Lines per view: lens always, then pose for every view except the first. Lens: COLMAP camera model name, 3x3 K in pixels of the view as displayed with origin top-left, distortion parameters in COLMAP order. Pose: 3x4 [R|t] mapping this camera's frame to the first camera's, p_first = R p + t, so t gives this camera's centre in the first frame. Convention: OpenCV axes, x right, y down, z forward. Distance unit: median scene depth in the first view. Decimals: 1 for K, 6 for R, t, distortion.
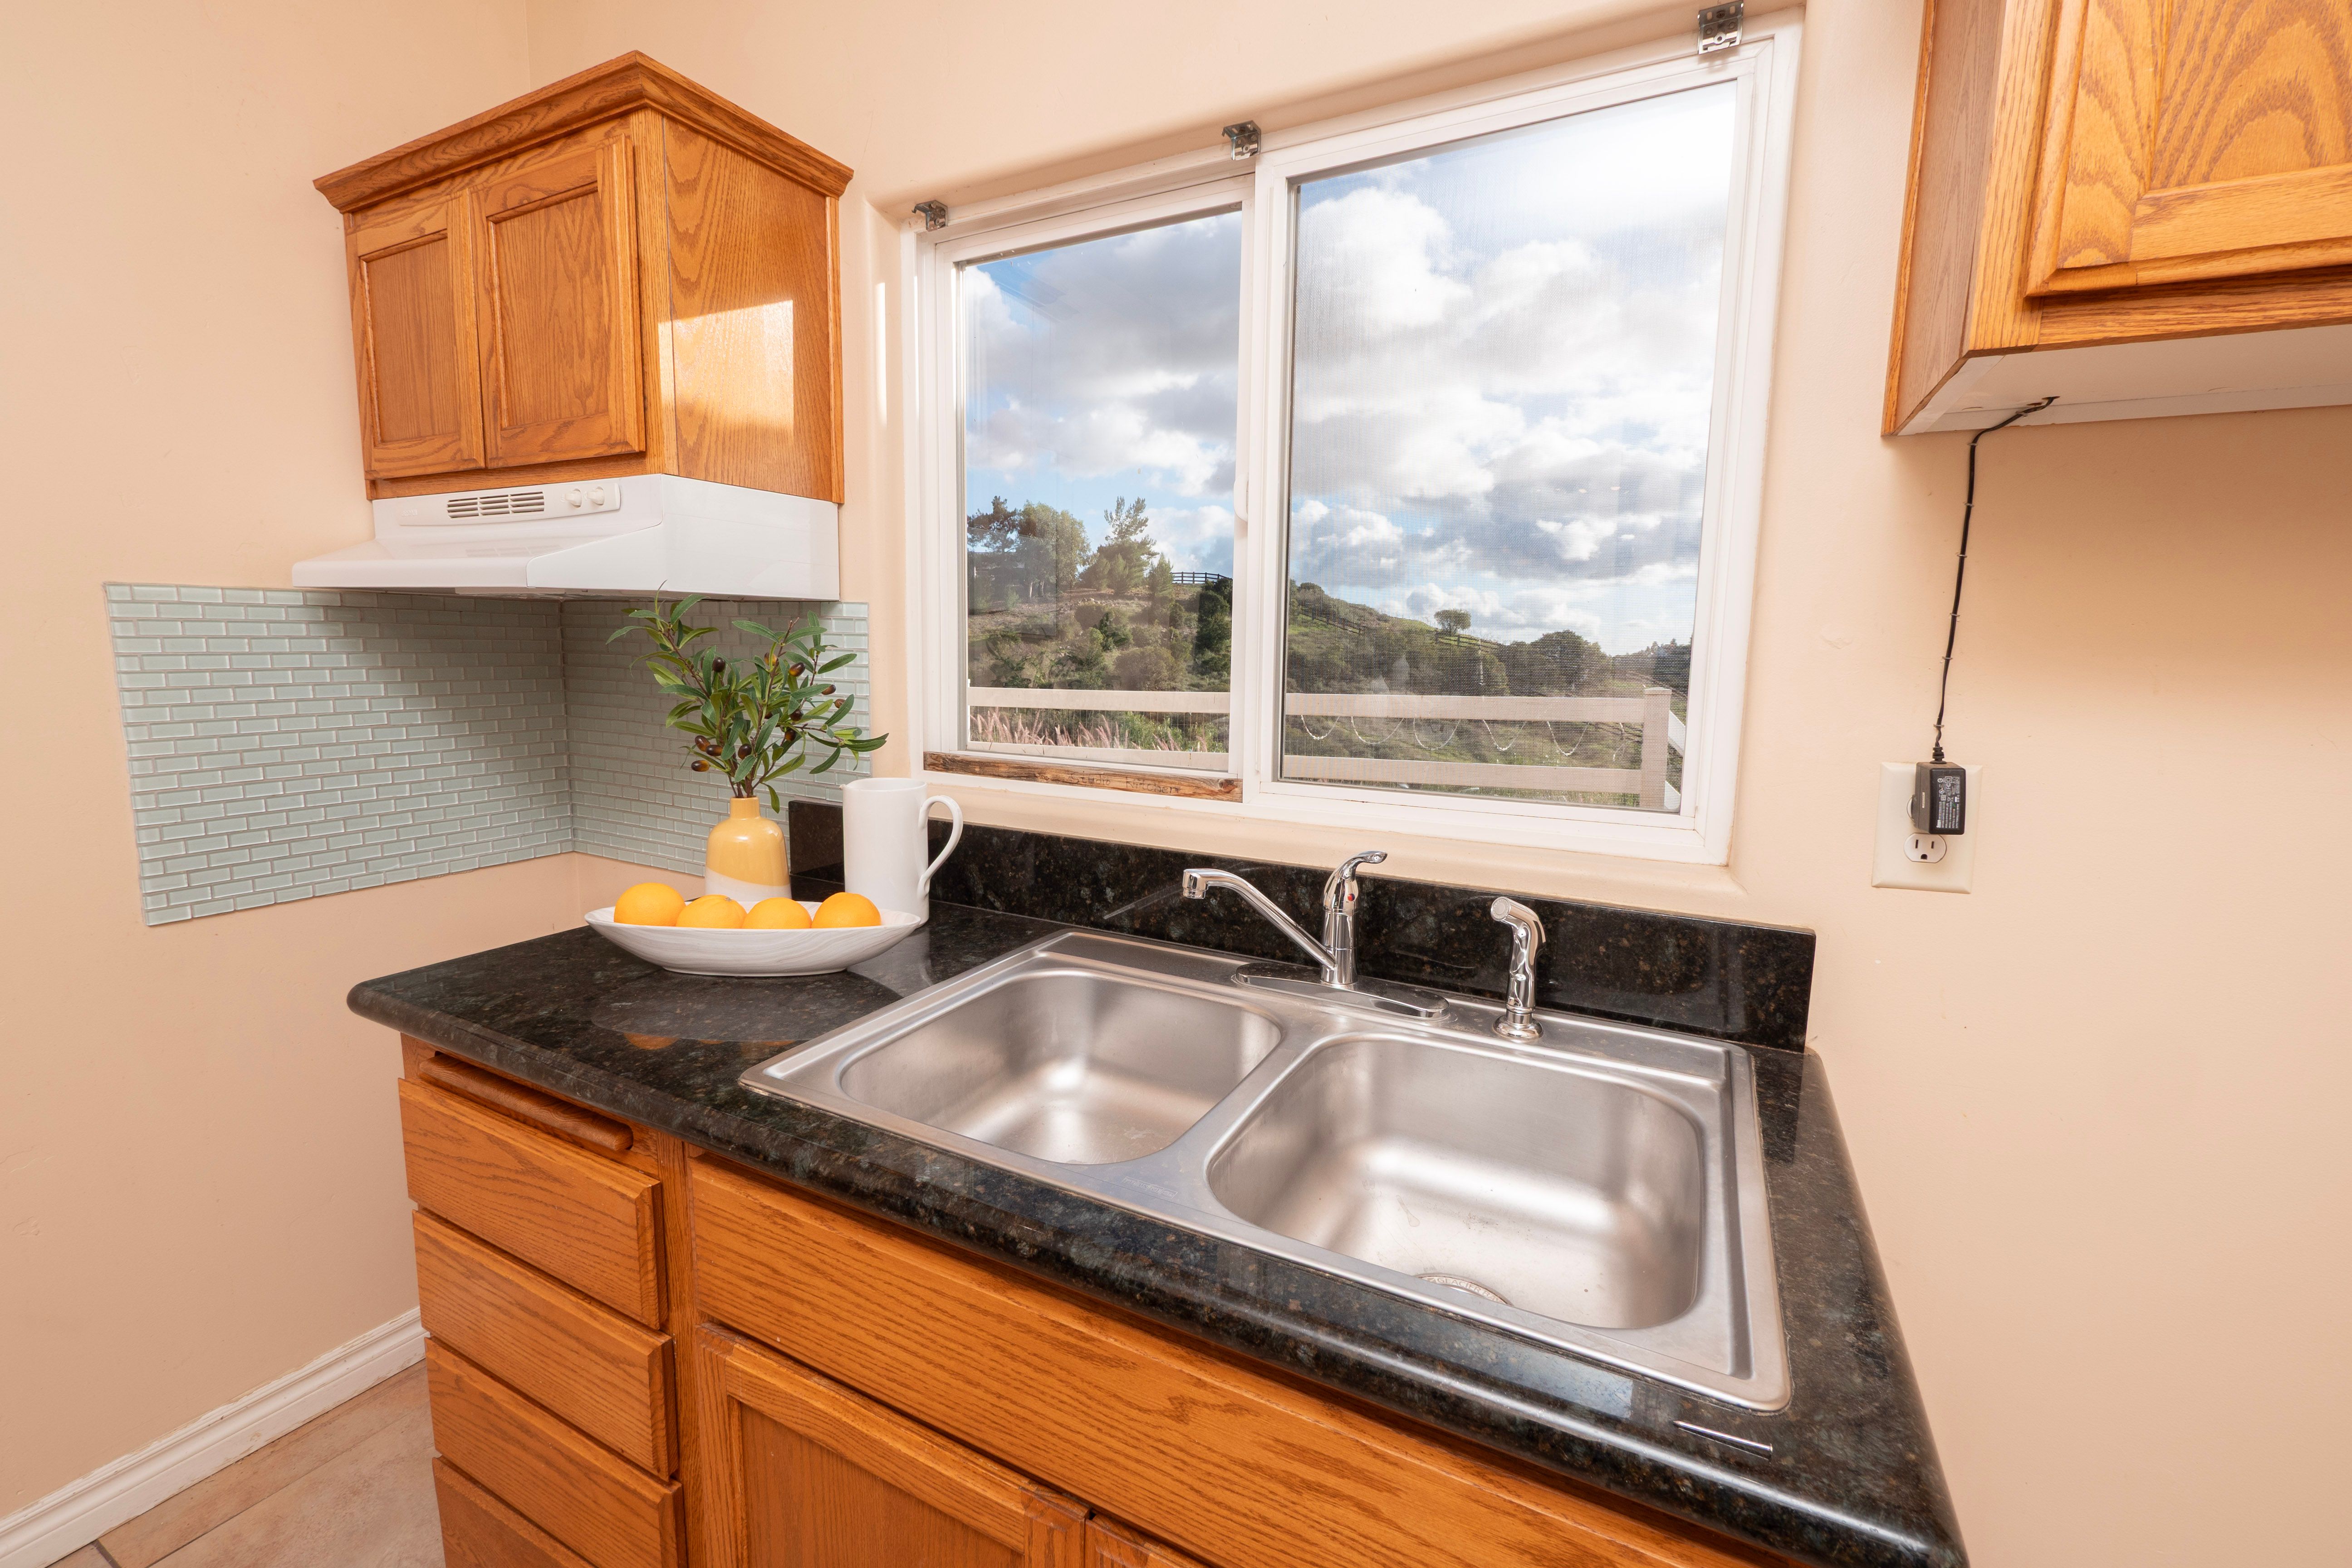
lens RADIAL K [[999.2, 0, 1168.4], [0, 999.2, 745.5], [0, 0, 1]] dist [-0.004240, -0.001027]
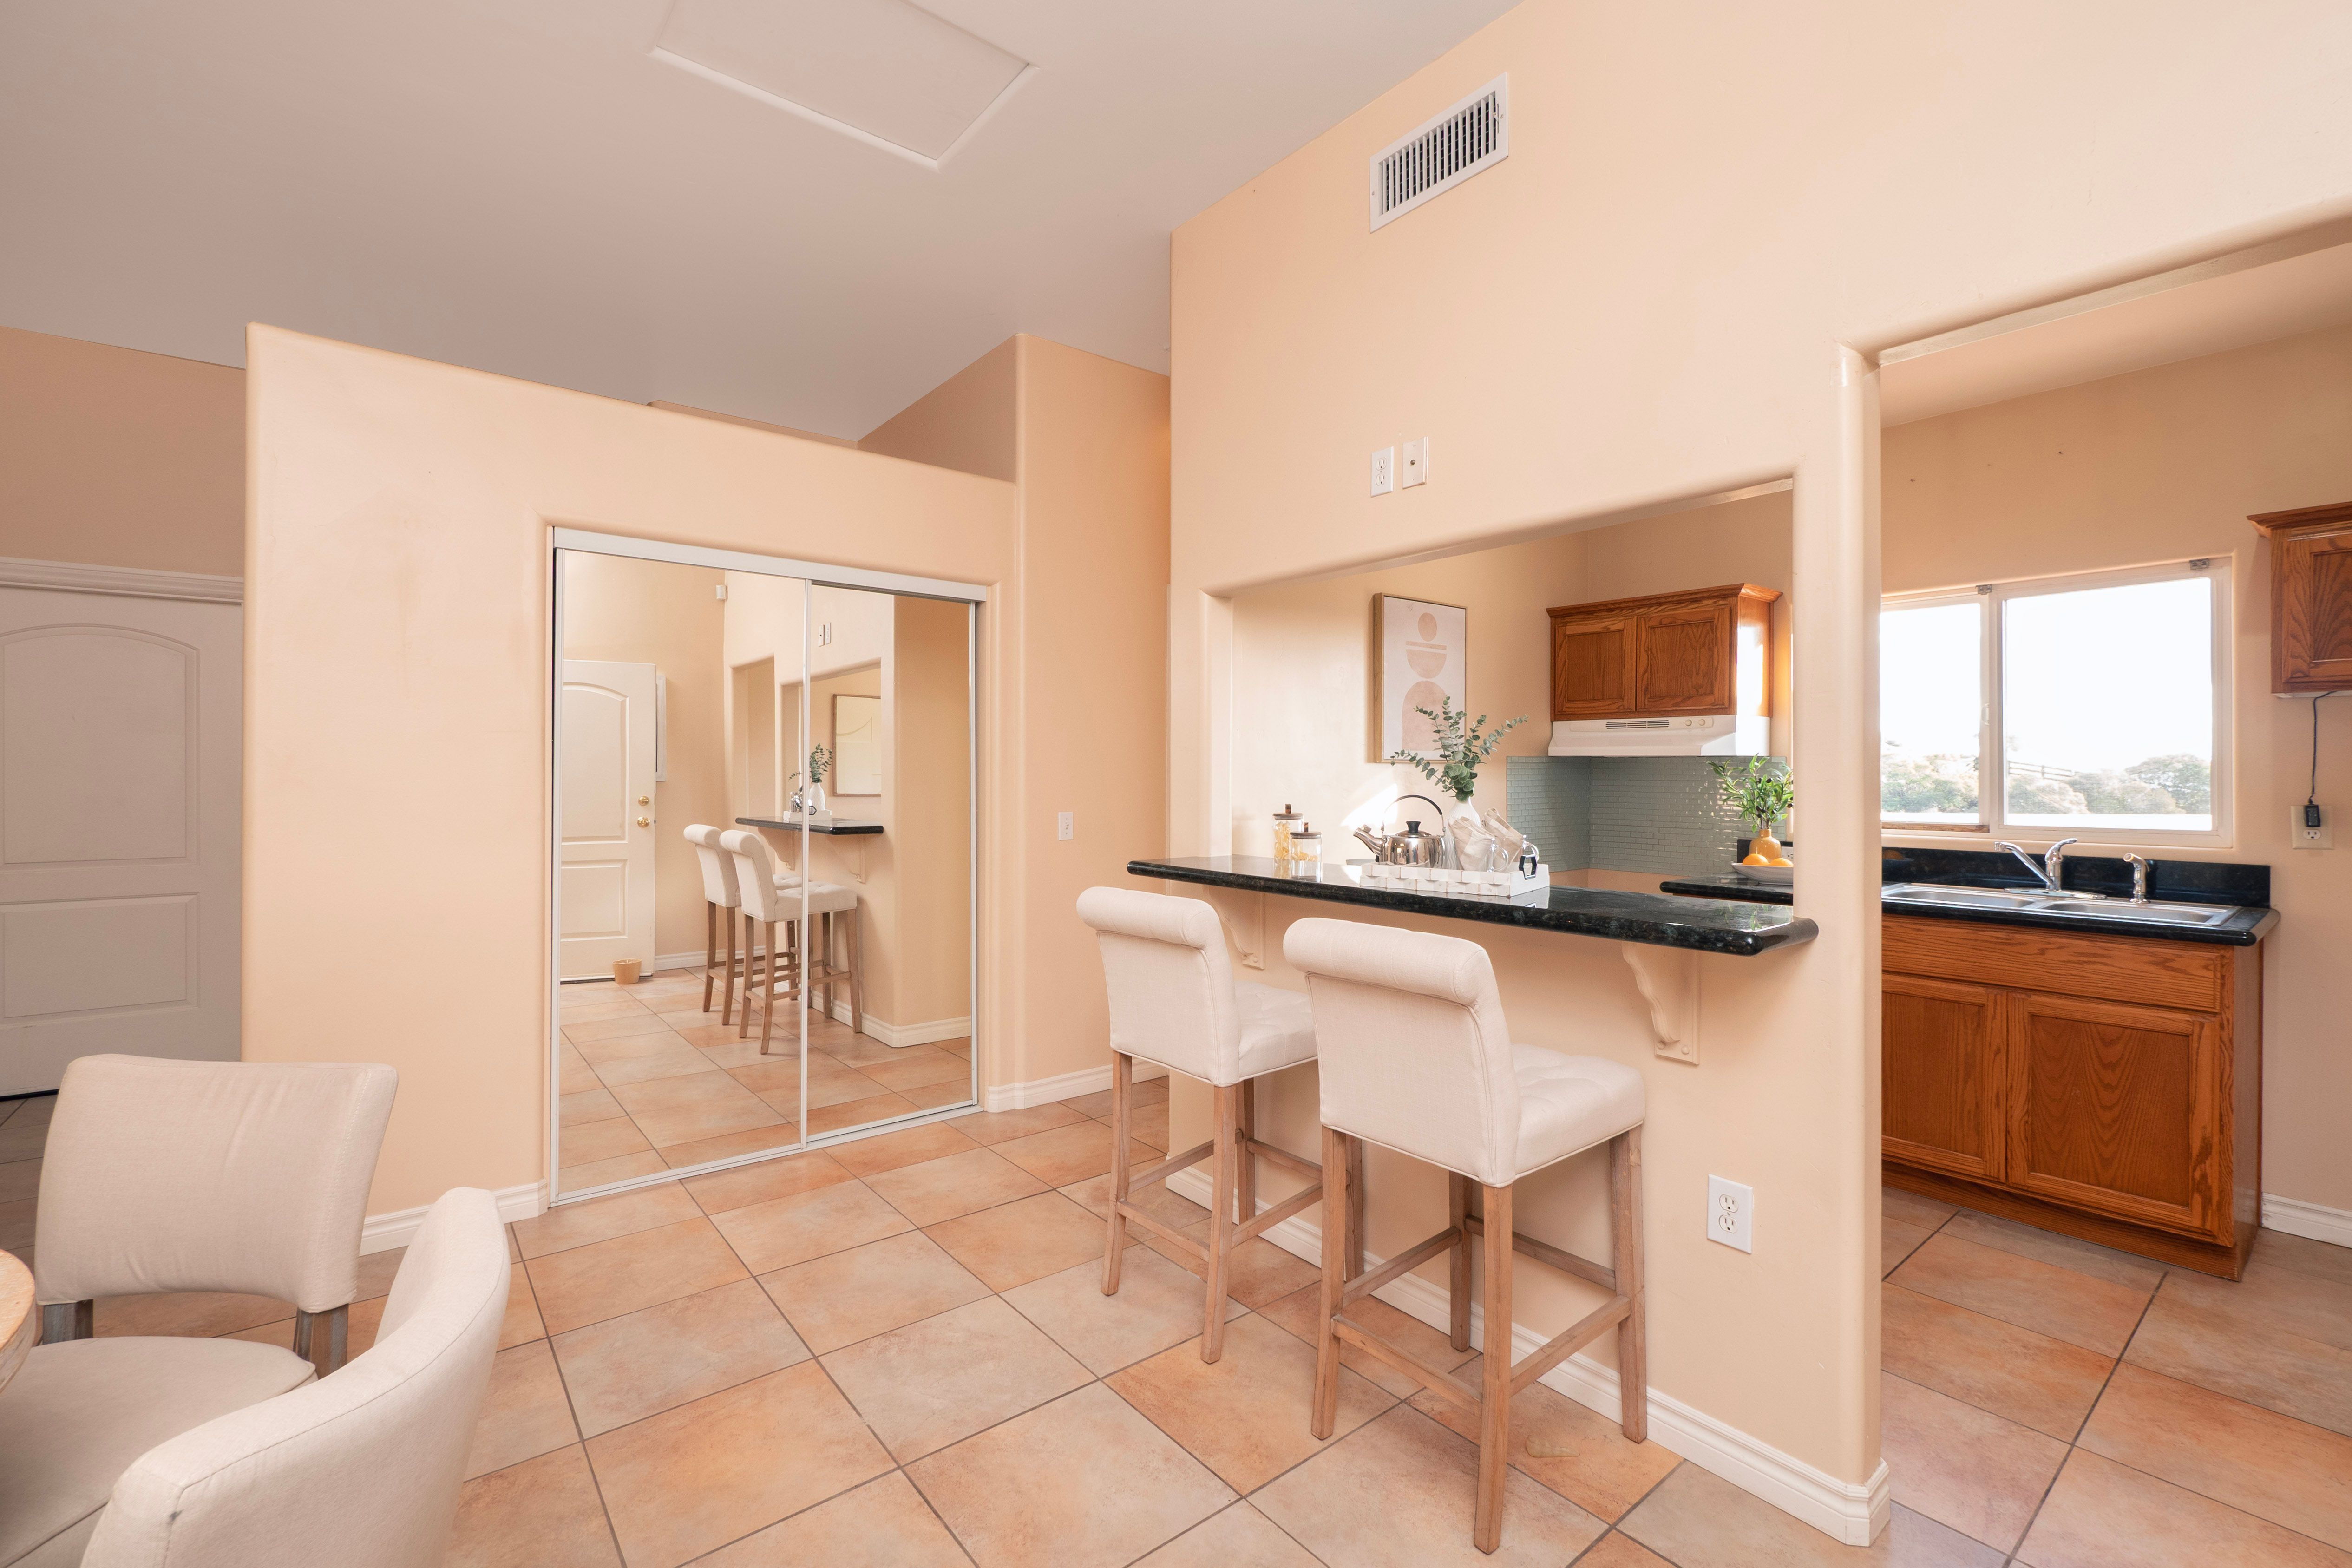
lens RADIAL K [[999.3, 0, 1168.4], [0, 999.3, 745.5], [0, 0, 1]] dist [-0.004240, -0.001027]
pose [[0.914016, -0.027538, -0.404743, -0.964846], [-0.026534, 0.991499, -0.127380, 0.261254], [0.404810, 0.127167, 0.905515, -2.598233]]
